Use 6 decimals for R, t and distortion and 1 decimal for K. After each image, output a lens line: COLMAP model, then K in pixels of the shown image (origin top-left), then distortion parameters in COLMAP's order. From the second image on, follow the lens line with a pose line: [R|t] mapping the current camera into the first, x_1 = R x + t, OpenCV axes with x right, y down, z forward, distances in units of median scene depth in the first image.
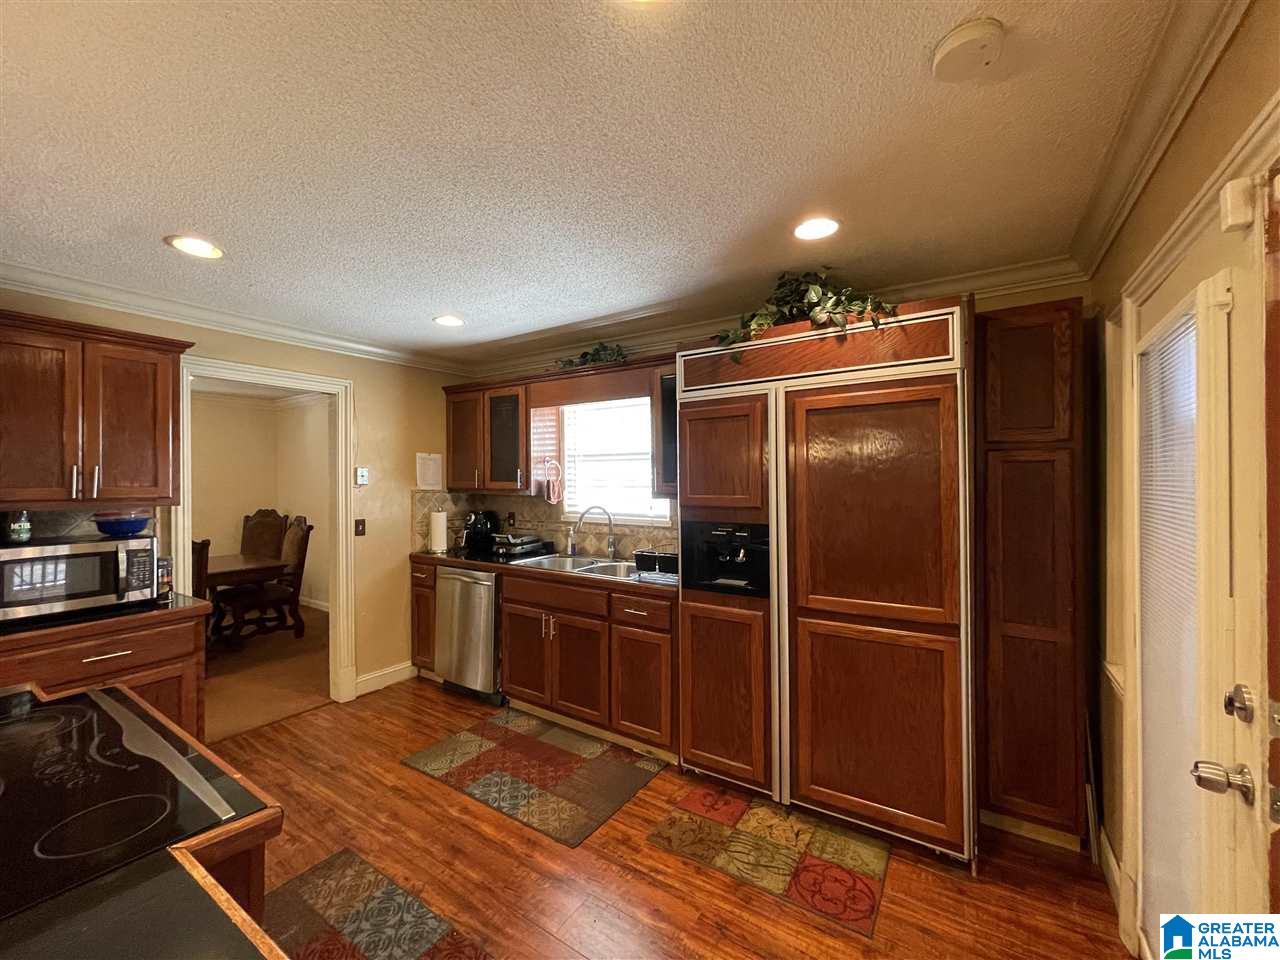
lens RADIAL K [[513.9, 0, 636.6], [0, 513.9, 480.2], [0, 0, 1]] dist [0.000681, -0.000185]
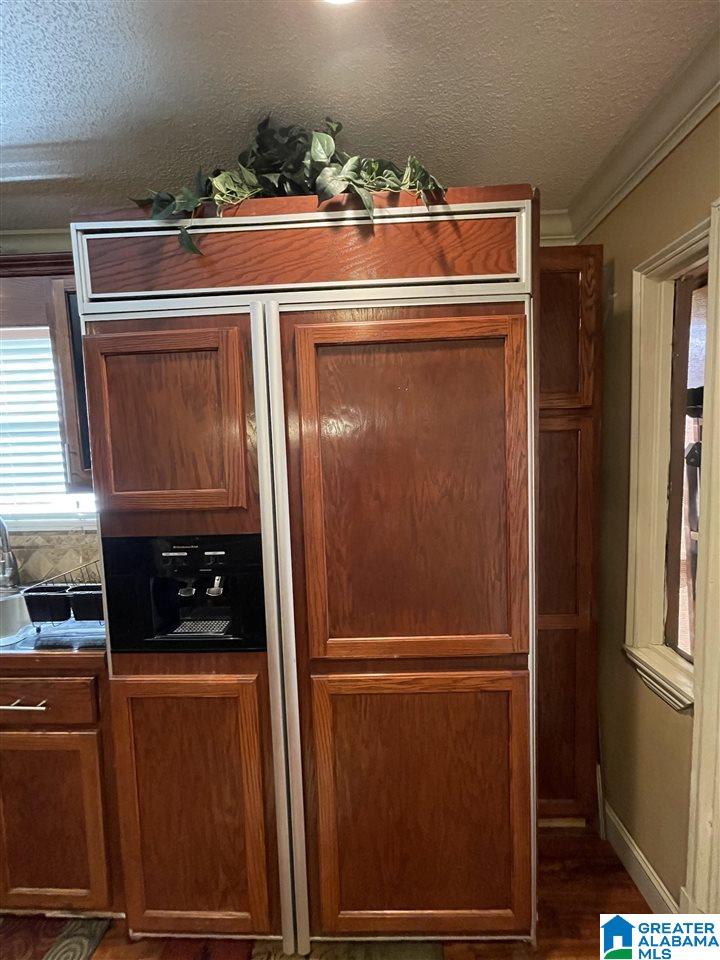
lens RADIAL K [[385.4, 0, 357.5], [0, 385.4, 477.7], [0, 0, 1]] dist [0.000681, -0.000185]
pose [[0.855547, -0.053592, 0.514944, 0.120542], [0.023566, 0.997628, 0.064672, -0.007353], [-0.517189, -0.043195, 0.854780, 0.537520]]
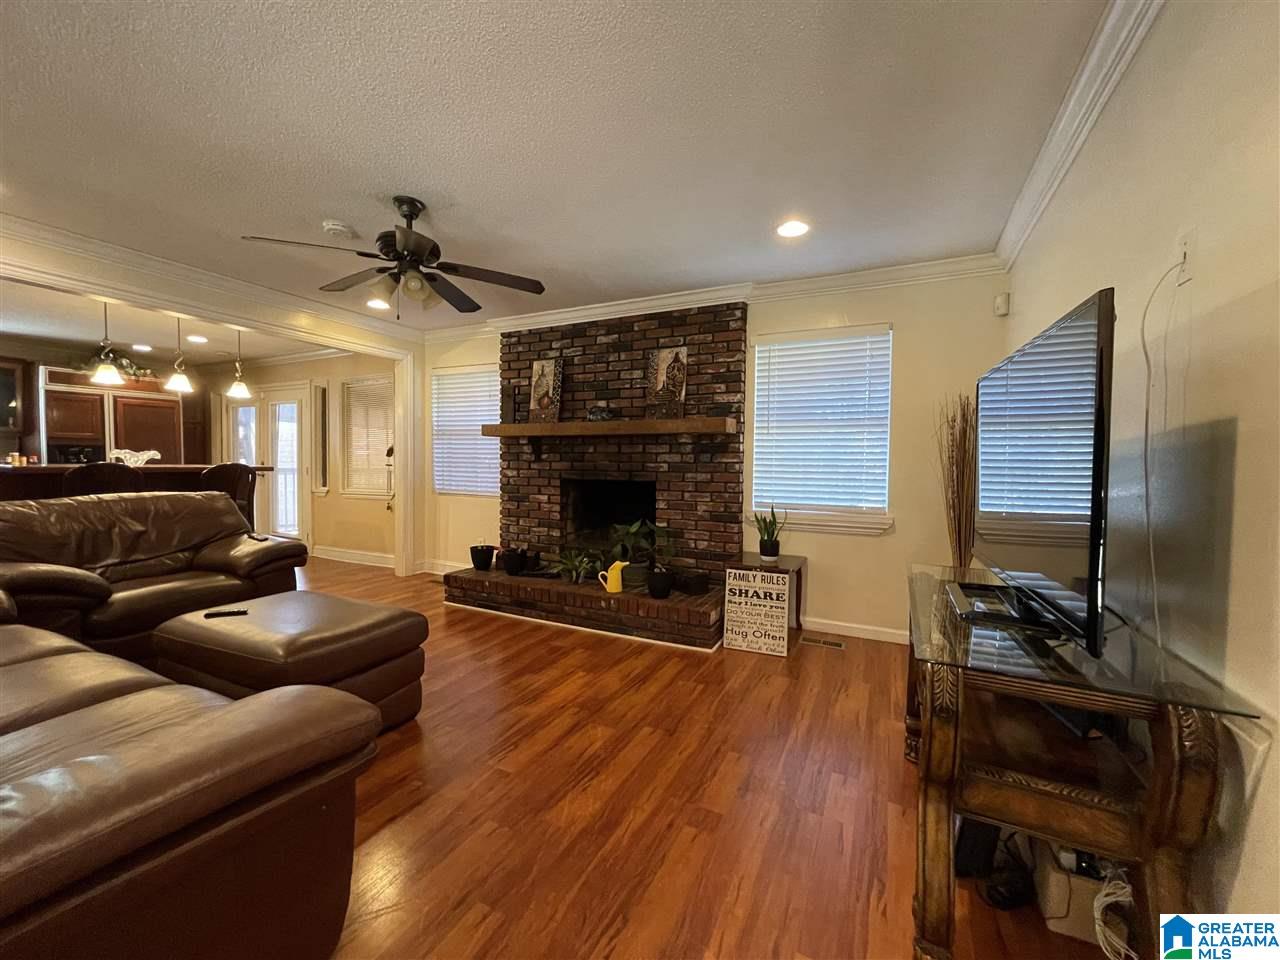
lens RADIAL K [[513.9, 0, 635.0], [0, 513.9, 482.1], [0, 0, 1]] dist [0.000681, -0.000185]
pose [[-0.115107, -0.034524, 0.992753, -2.550393], [-0.011771, 0.999373, 0.033390, 0.148423], [-0.993283, -0.007842, -0.115441, -1.315168]]
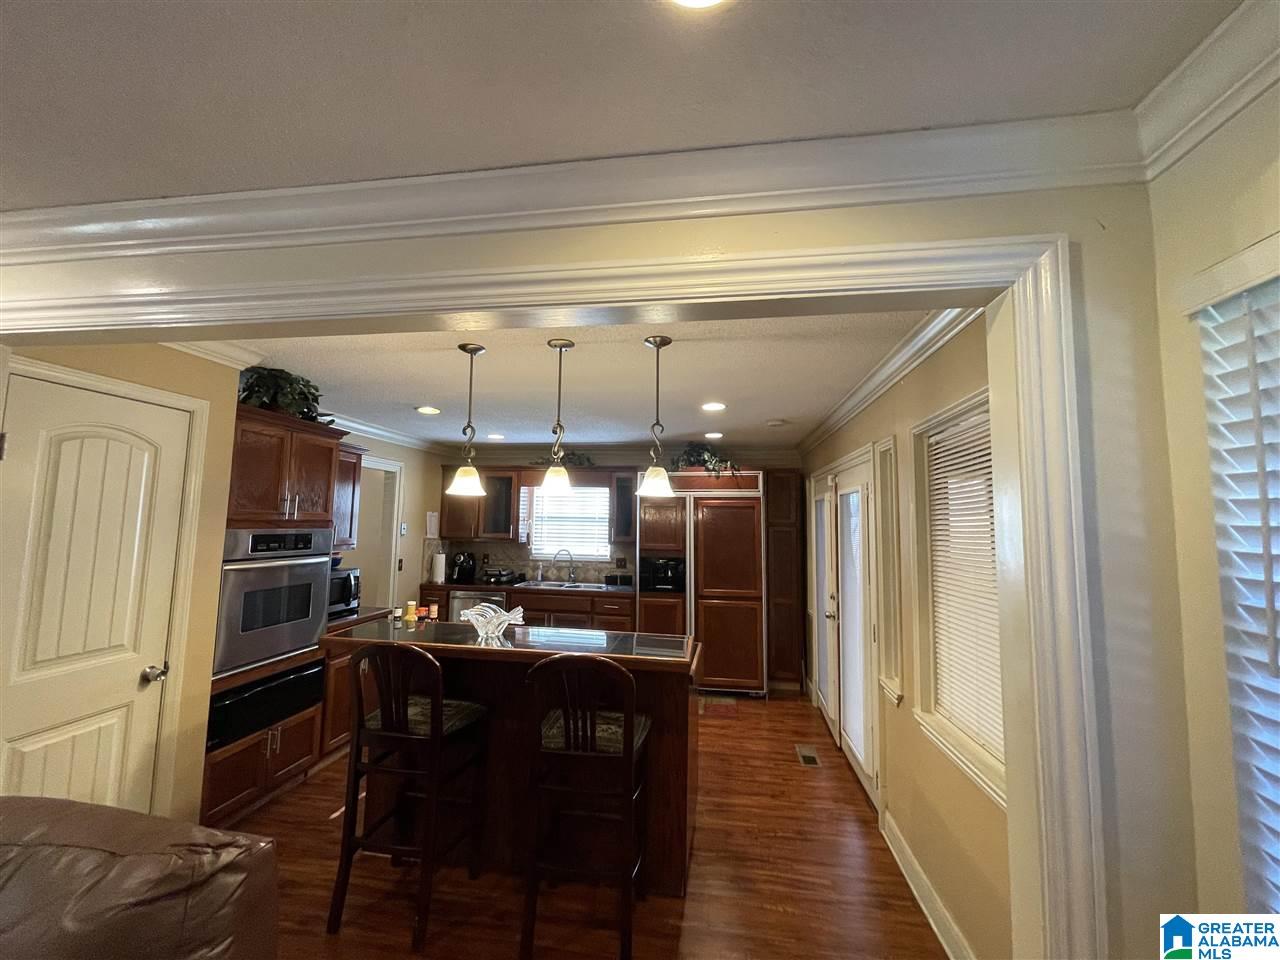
lens RADIAL K [[513.9, 0, 637.6], [0, 513.9, 477.4], [0, 0, 1]] dist [0.000681, -0.000185]
pose [[0.911983, 0.055240, 0.406493, -0.798620], [-0.019493, 0.995608, -0.091565, -0.047536], [-0.409765, 0.075582, 0.909054, -0.879786]]
